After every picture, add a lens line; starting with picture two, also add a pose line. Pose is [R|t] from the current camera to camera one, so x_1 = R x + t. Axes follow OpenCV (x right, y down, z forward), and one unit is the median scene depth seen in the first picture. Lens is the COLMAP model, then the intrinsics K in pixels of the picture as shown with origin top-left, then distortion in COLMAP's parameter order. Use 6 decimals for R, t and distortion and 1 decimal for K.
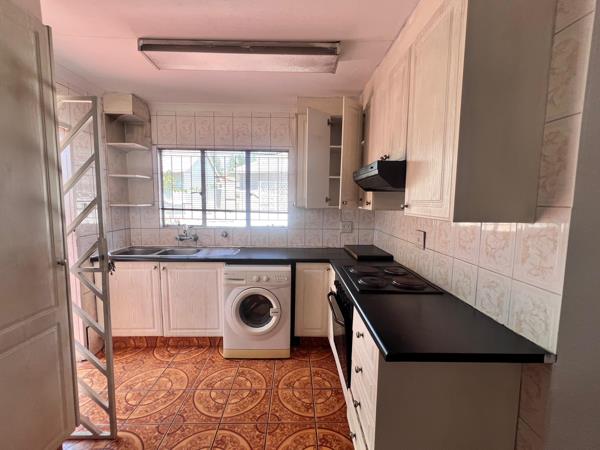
lens RADIAL K [[240.3, 0, 295.7], [0, 240.3, 225.4], [0, 0, 1]] dist [-0.008828, -0.000250]
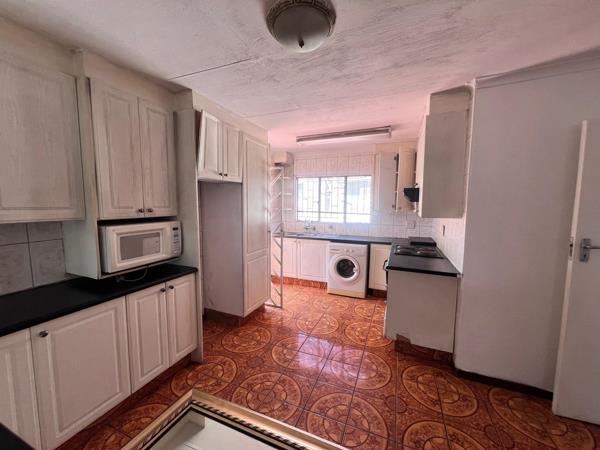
lens RADIAL K [[240.3, 0, 298.3], [0, 240.3, 224.9], [0, 0, 1]] dist [-0.008828, -0.000250]
pose [[0.910201, 0.031159, -0.412993, 0.228502], [-0.036728, 0.999310, -0.005549, 0.050689], [0.412535, 0.020219, 0.910717, -0.739132]]
